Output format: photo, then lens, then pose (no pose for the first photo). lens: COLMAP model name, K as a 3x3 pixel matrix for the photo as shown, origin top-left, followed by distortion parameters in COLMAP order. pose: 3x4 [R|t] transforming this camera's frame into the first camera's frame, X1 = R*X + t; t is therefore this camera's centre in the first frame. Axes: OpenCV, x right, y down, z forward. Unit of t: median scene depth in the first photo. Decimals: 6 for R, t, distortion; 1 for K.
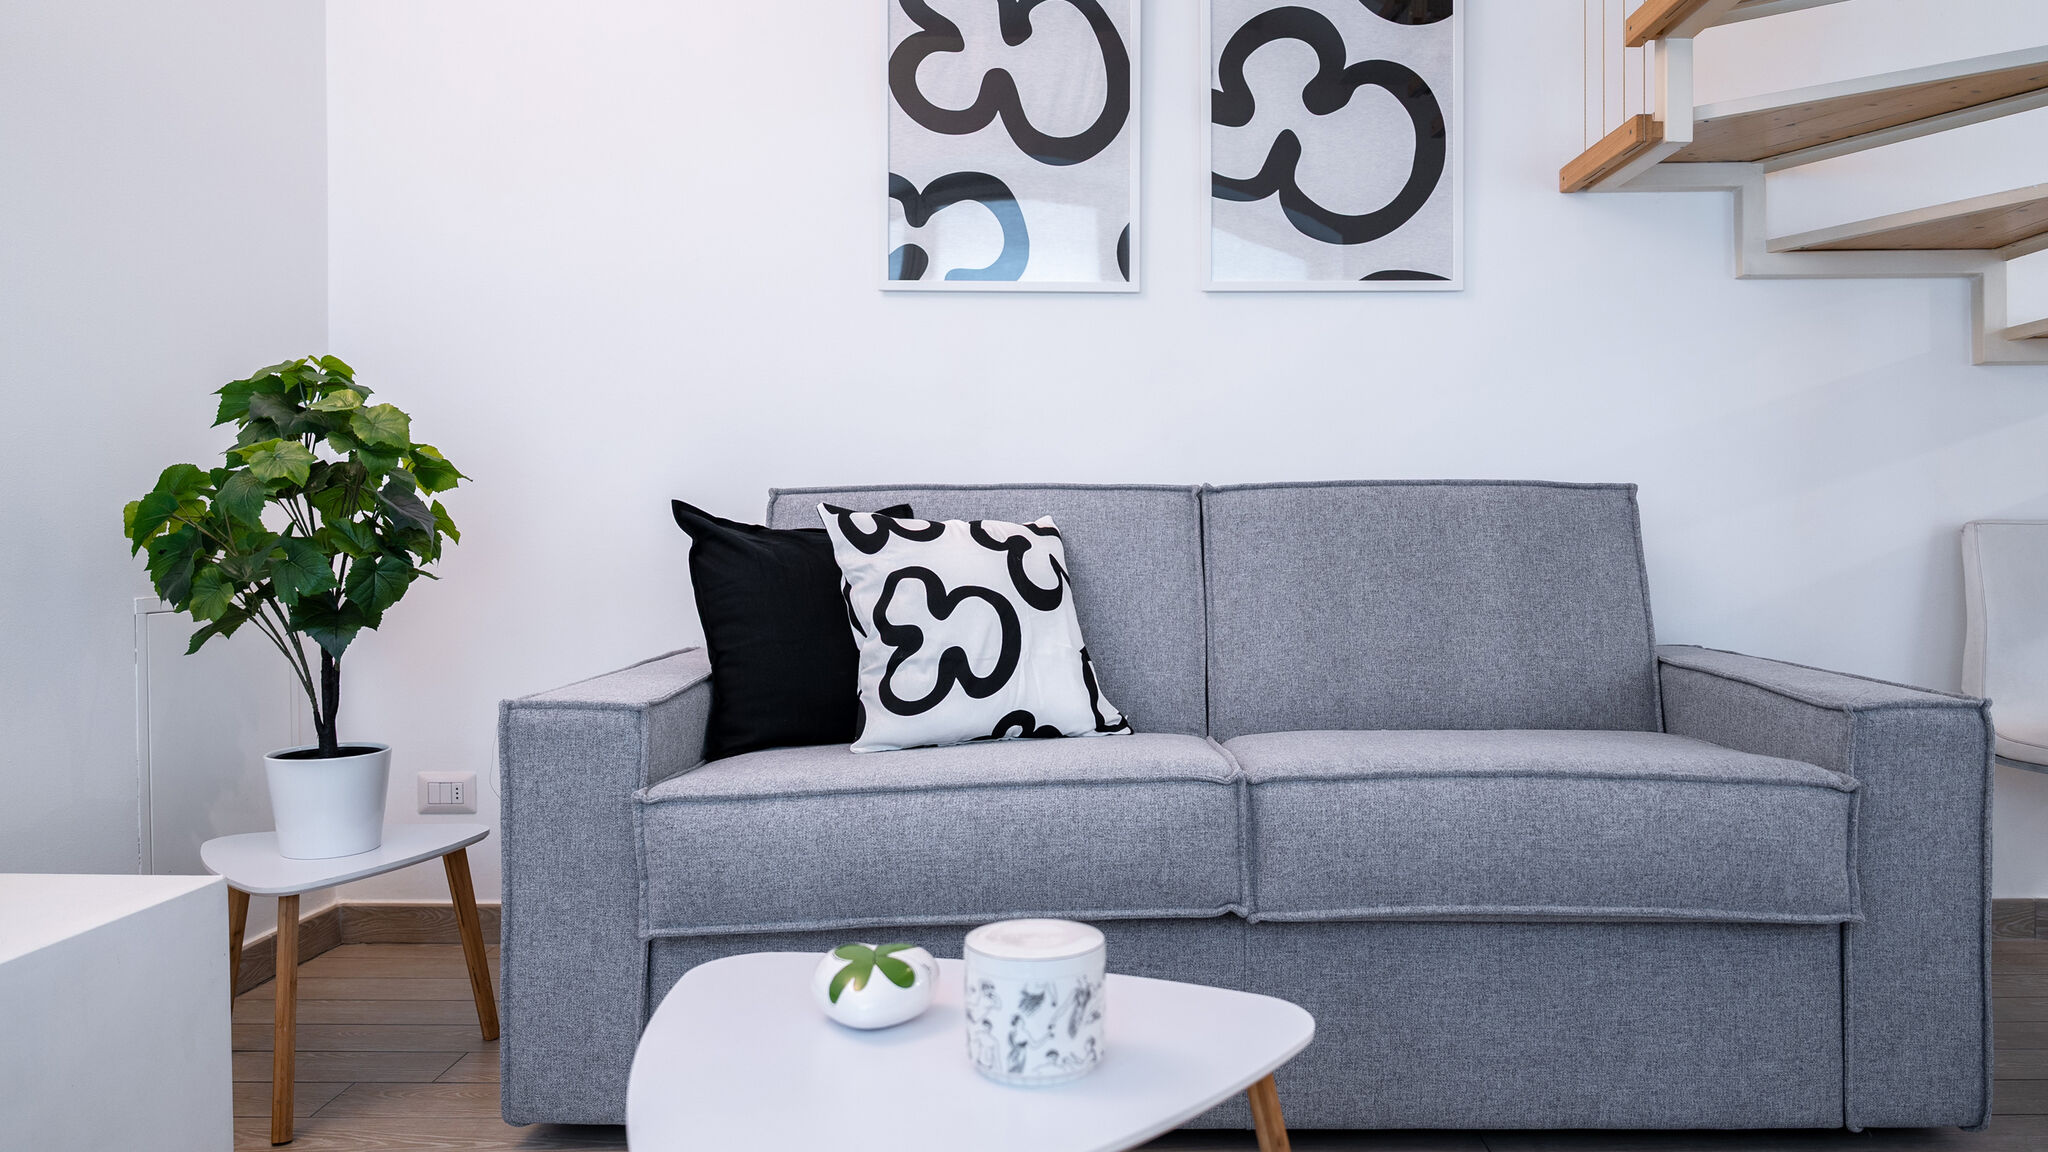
lens RADIAL K [[1401.3, 0, 1023.9], [0, 1401.3, 604.1], [0, 0, 1]] dist [-0.007864, -0.000080]
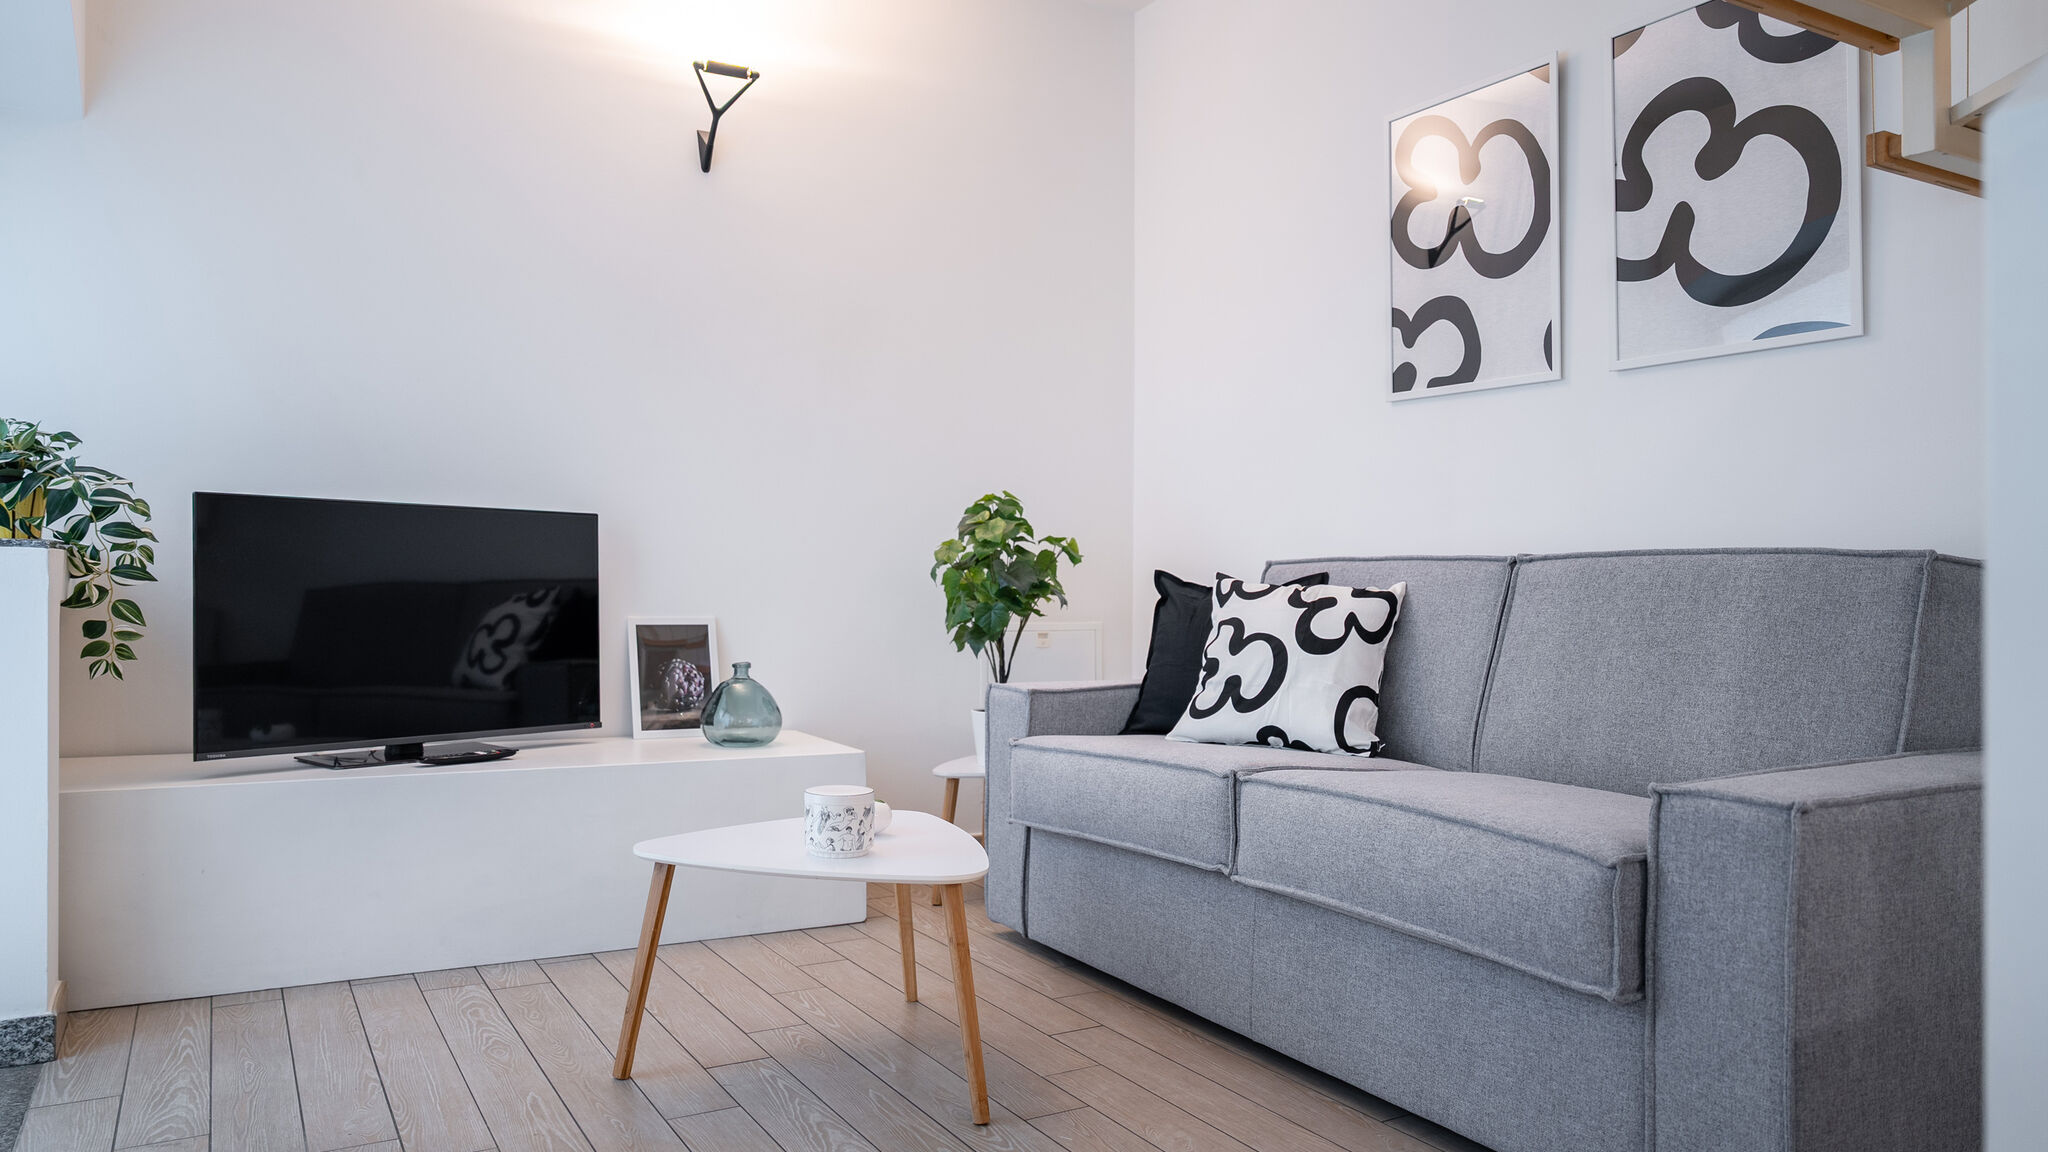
lens RADIAL K [[1405.0, 0, 1026.1], [0, 1405.0, 678.9], [0, 0, 1]] dist [-0.004112, -0.000169]
pose [[0.498160, 0.068819, -0.864350, 1.017717], [-0.055757, 0.997325, 0.047271, -0.019647], [0.865291, 0.024645, 0.500664, 0.108165]]
